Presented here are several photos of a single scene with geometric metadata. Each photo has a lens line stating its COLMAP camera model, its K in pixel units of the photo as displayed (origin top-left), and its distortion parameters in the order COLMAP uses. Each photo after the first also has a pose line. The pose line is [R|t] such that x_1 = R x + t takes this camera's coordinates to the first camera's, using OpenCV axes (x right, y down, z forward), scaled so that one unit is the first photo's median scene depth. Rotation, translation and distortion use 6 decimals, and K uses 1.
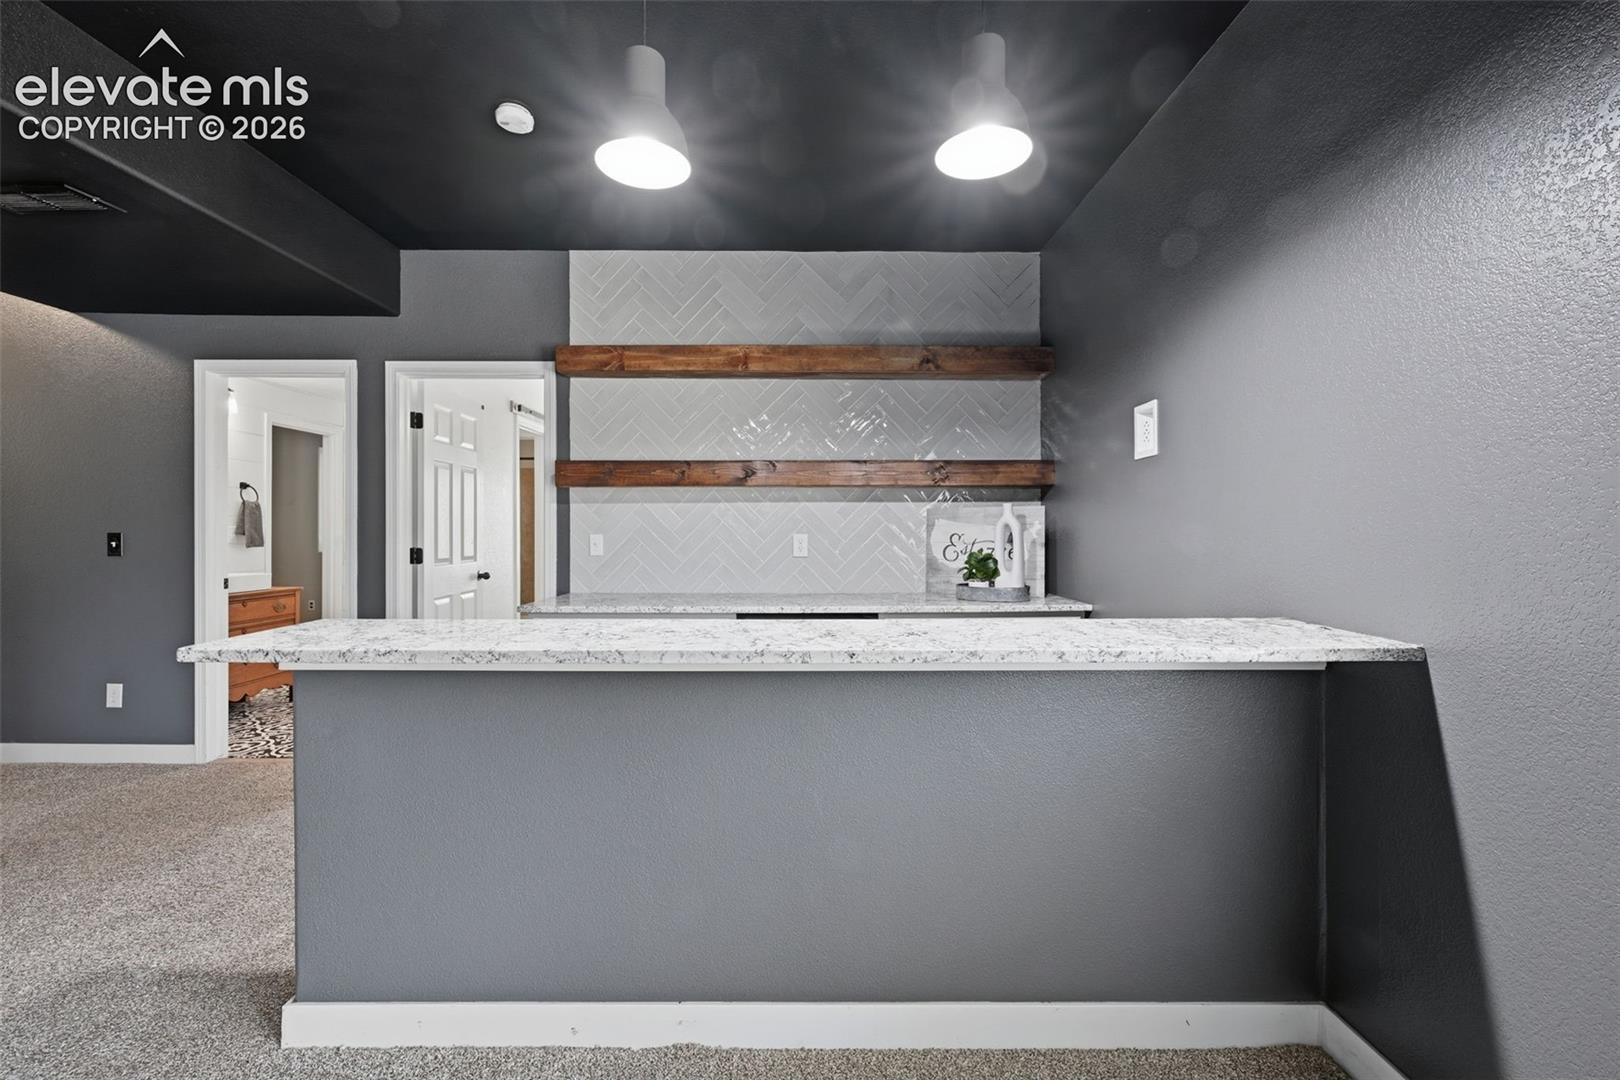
lens RADIAL K [[686.6, 0, 813.3], [0, 686.6, 533.7], [0, 0, 1]] dist [0.000591, -0.000913]
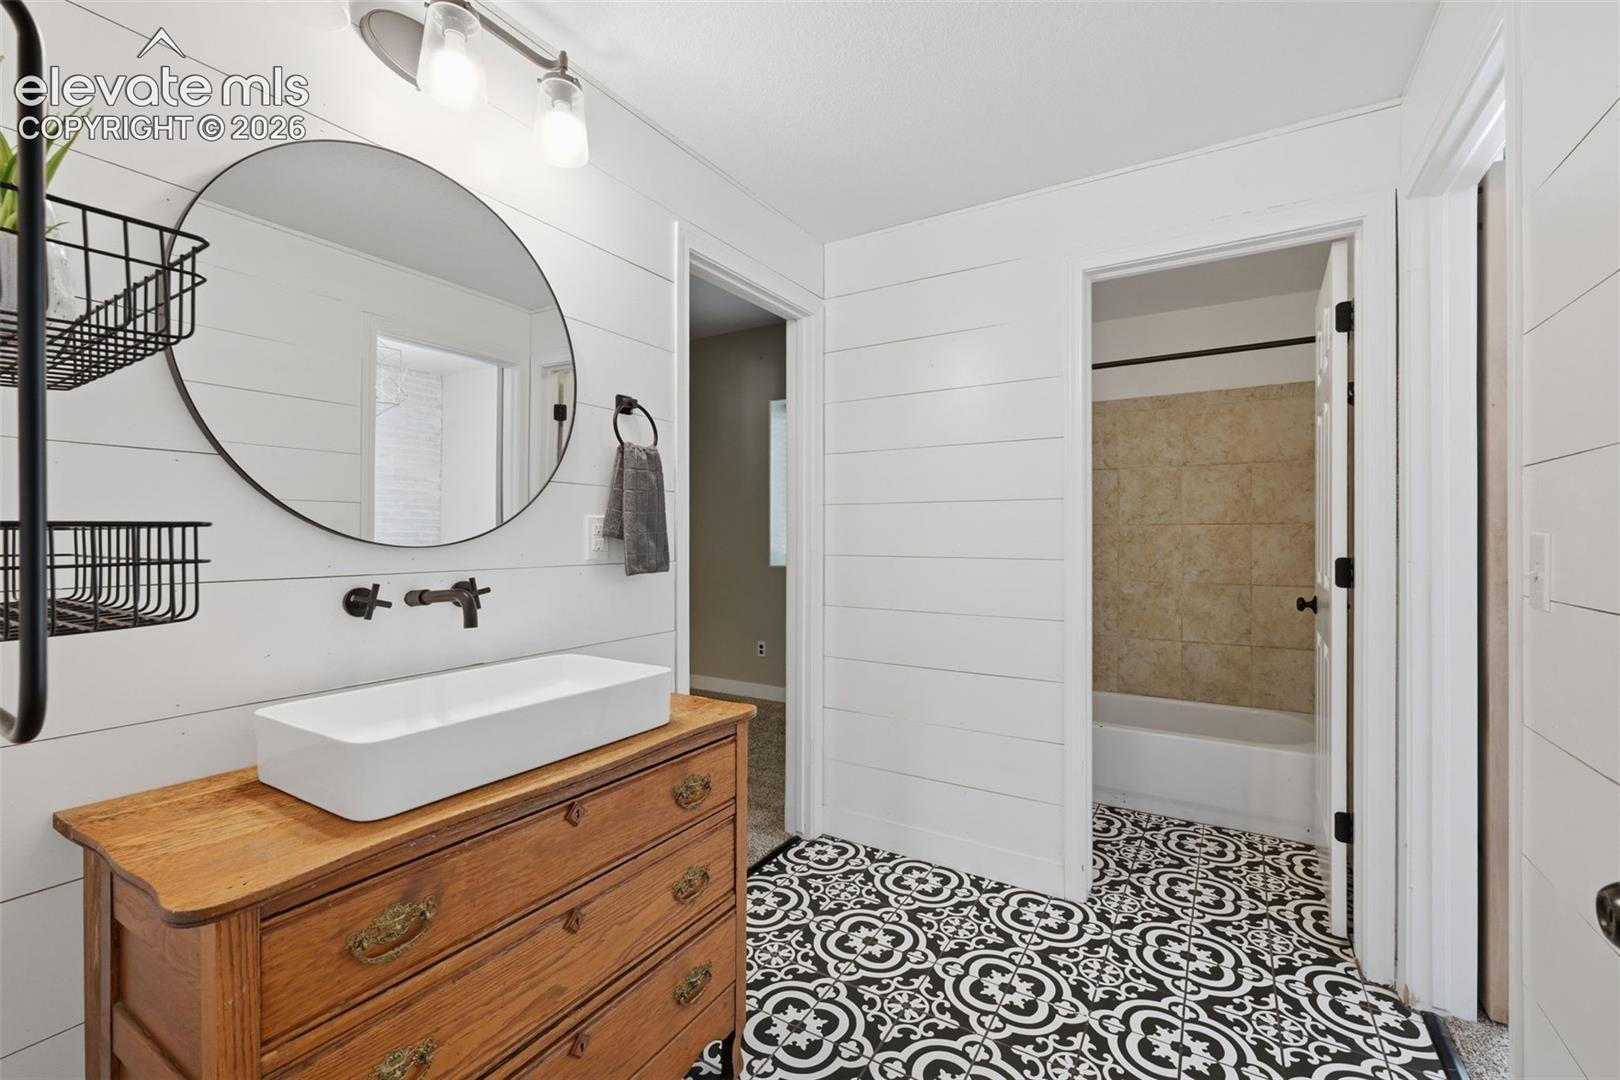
lens RADIAL K [[686.6, 0, 806.9], [0, 686.6, 540.7], [0, 0, 1]] dist [0.000591, -0.000913]
pose [[0.852996, 0.000886, -0.521917, -0.557138], [-0.001939, 0.999997, -0.001471, 0.002875], [0.521914, 0.002267, 0.852995, 0.740549]]
